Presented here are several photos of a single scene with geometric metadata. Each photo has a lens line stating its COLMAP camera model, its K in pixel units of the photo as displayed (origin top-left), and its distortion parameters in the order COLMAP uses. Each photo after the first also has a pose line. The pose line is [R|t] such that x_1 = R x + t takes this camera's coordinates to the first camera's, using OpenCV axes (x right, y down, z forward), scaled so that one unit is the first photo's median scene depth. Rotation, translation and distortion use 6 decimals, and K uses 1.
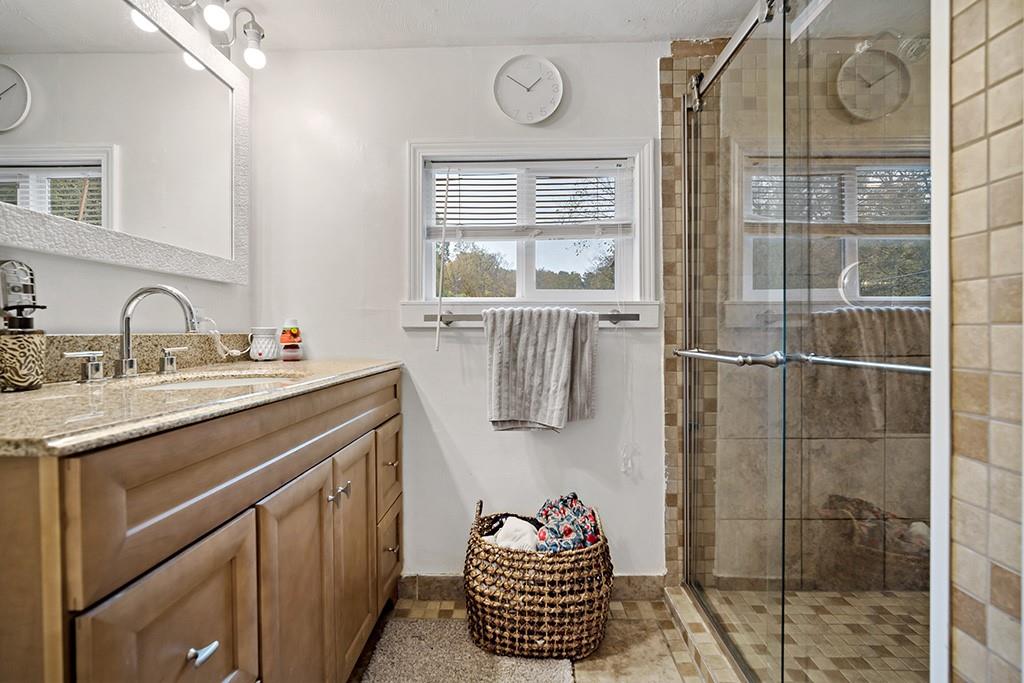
lens RADIAL K [[456.9, 0, 511.4], [0, 456.9, 343.4], [0, 0, 1]] dist [-0.007447, -0.000502]
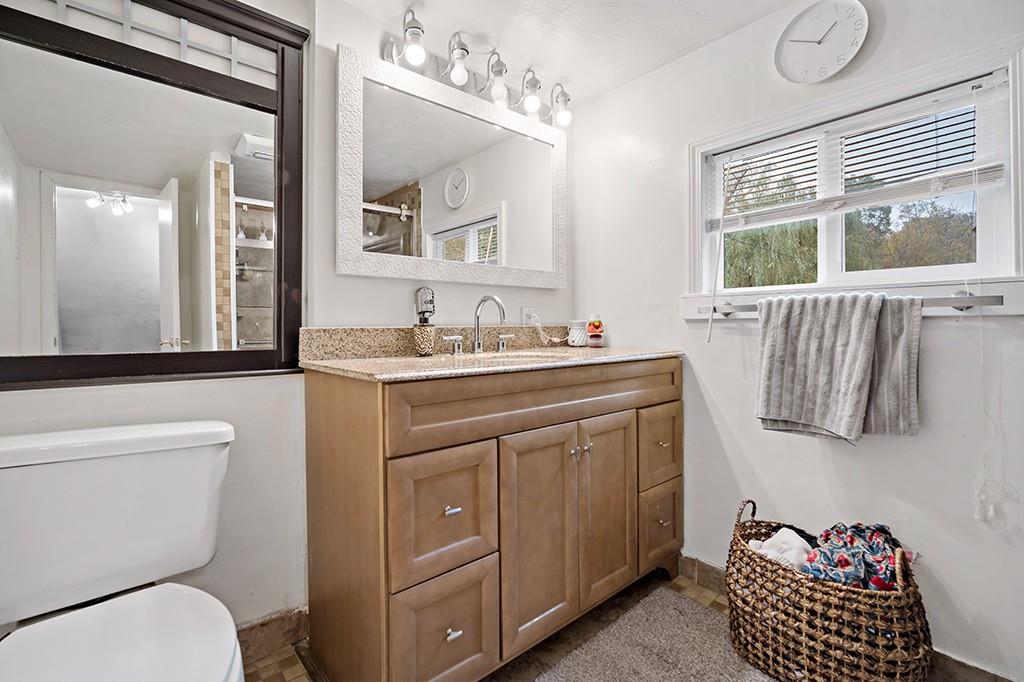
lens RADIAL K [[455.7, 0, 517.0], [0, 455.7, 334.4], [0, 0, 1]] dist [-0.003134, -0.000252]
pose [[0.681117, 0.011016, -0.732092, 0.313870], [-0.011318, 0.999926, 0.004516, -0.000525], [0.732087, 0.005210, 0.681191, -0.003349]]
